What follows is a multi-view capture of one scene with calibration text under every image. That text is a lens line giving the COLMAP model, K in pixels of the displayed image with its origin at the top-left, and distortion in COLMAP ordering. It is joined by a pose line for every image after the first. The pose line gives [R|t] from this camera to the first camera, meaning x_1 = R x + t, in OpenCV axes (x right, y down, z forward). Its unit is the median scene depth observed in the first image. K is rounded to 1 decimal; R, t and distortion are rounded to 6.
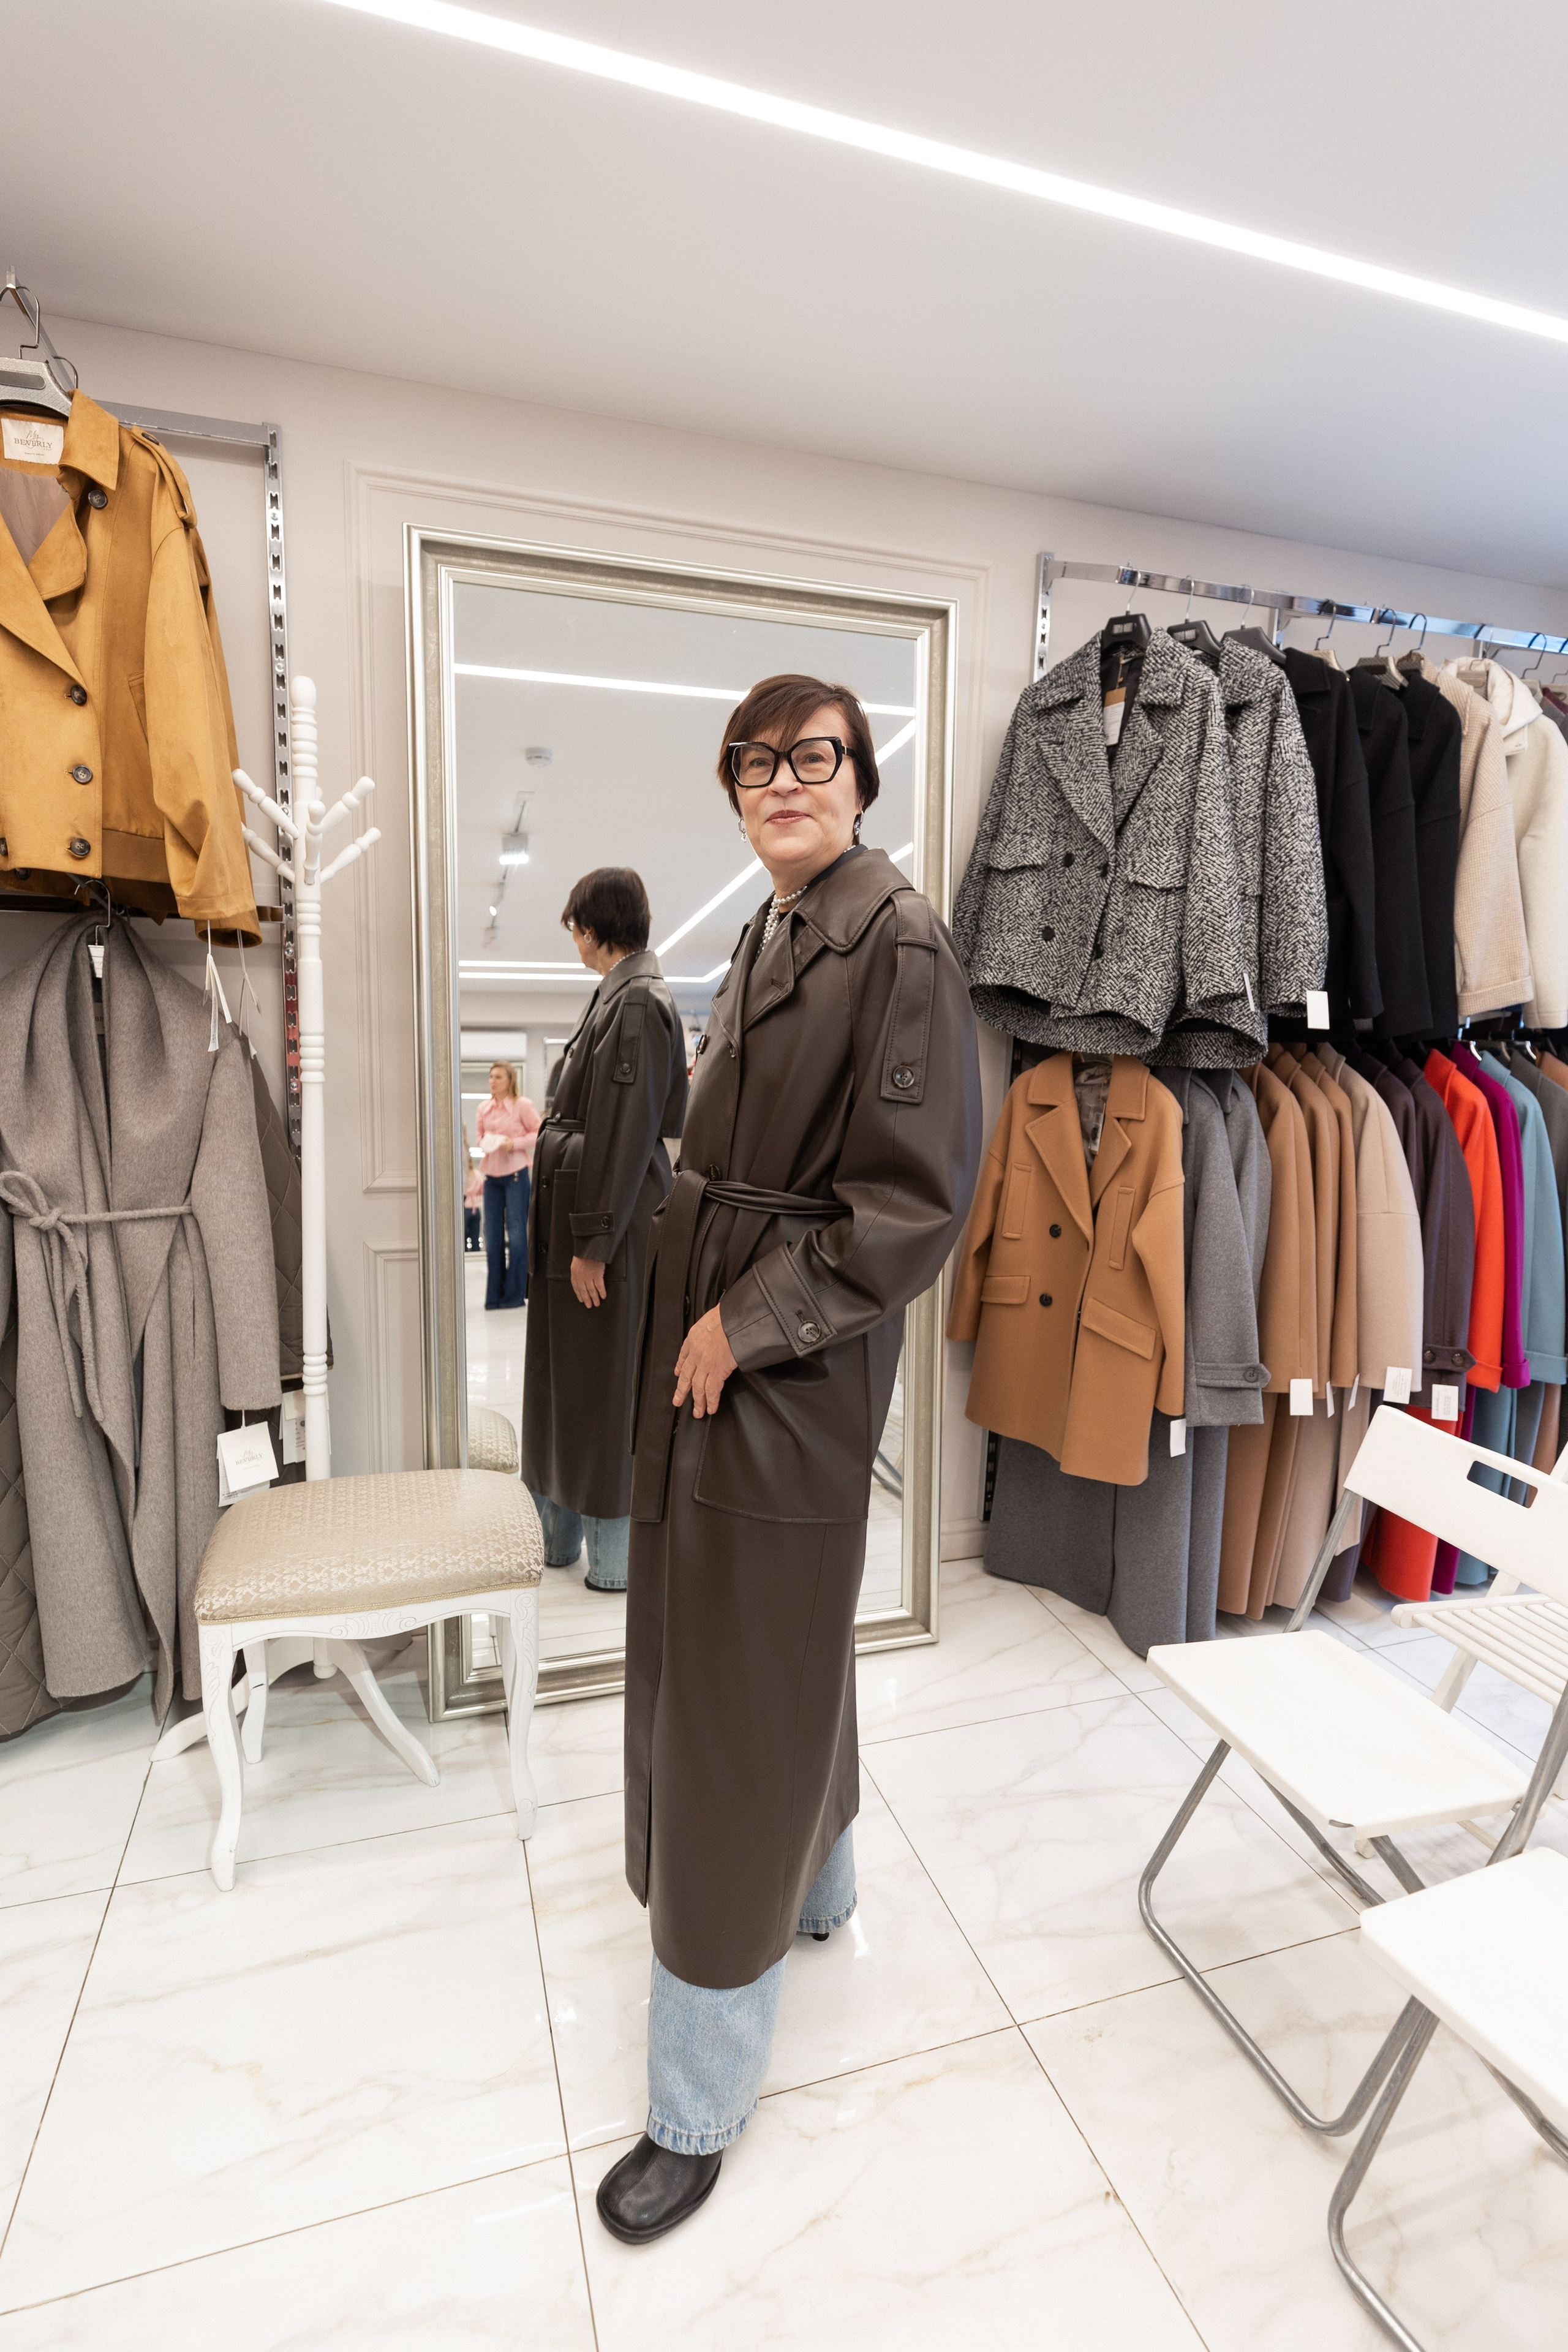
lens RADIAL K [[1072.5, 0, 790.6], [0, 1072.5, 1147.6], [0, 0, 1]] dist [-0.001168, -0.000463]
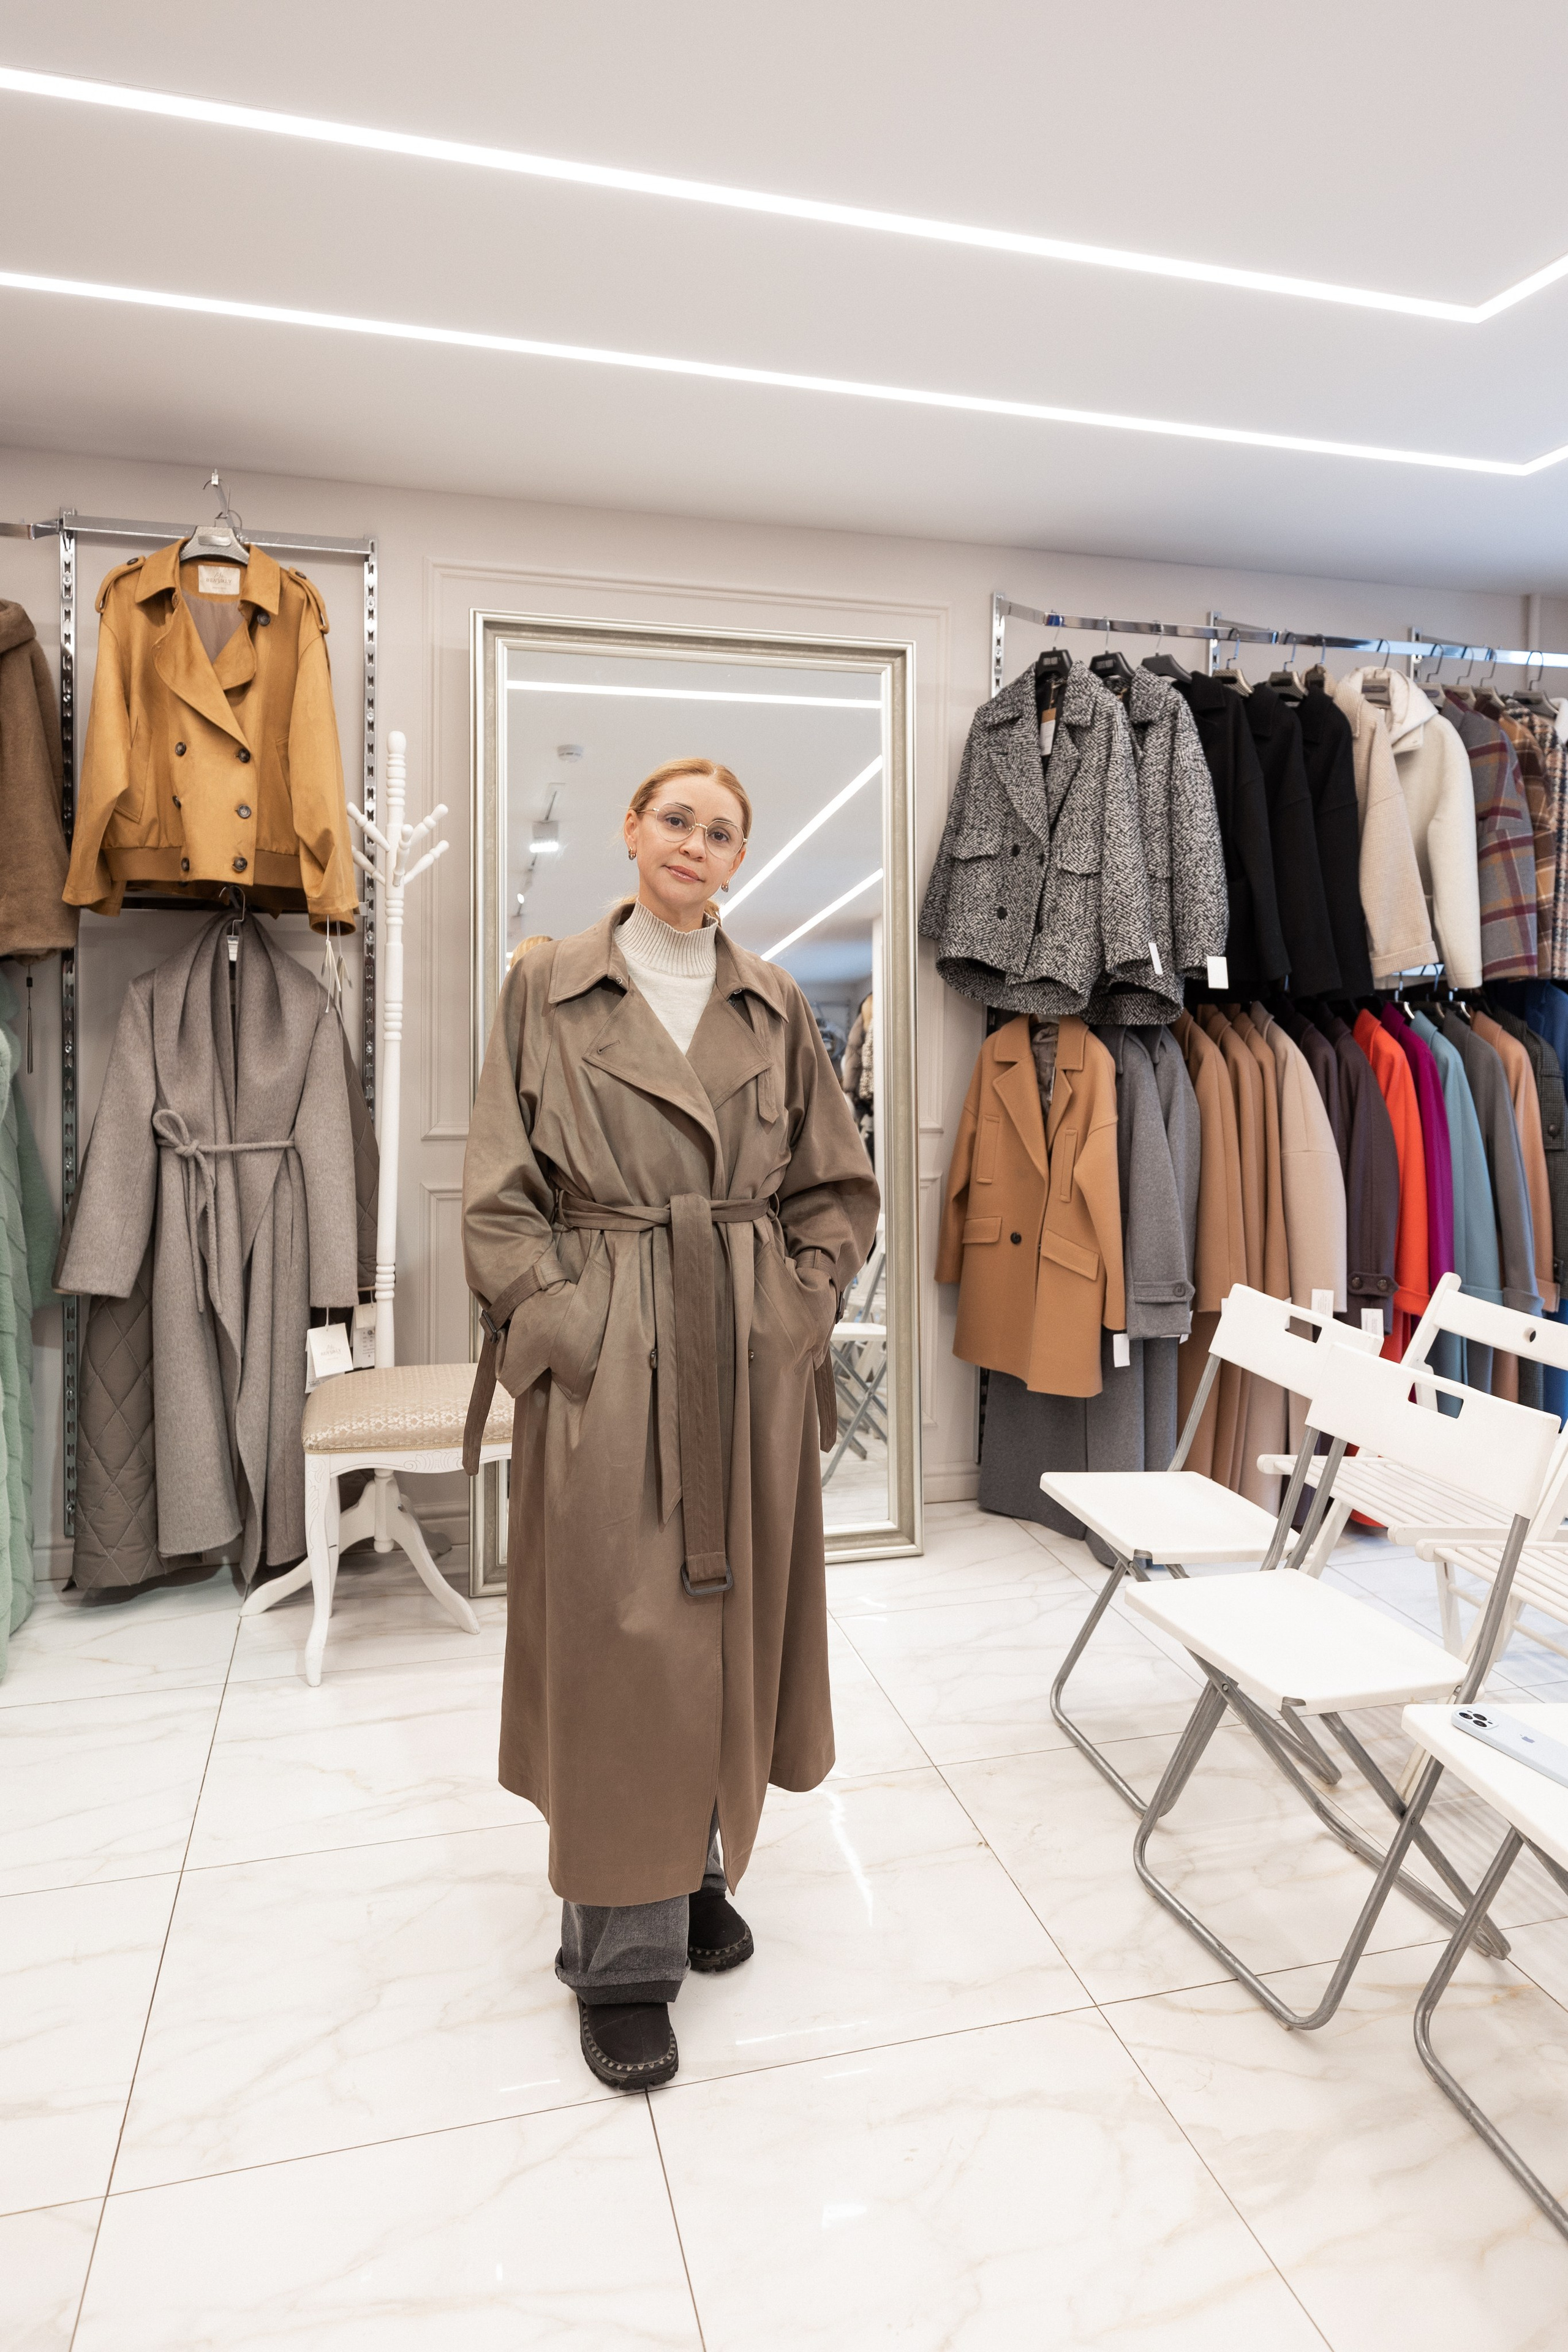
lens RADIAL K [[1543.8, 0, 772.1], [0, 1543.8, 1071.4], [0, 0, 1]] dist [0.004942, 0.001101]
pose [[0.995932, -0.009986, -0.089553, 0.146735], [0.001193, 0.995214, -0.097709, 0.139733], [0.090100, 0.097205, 0.991178, -0.689301]]
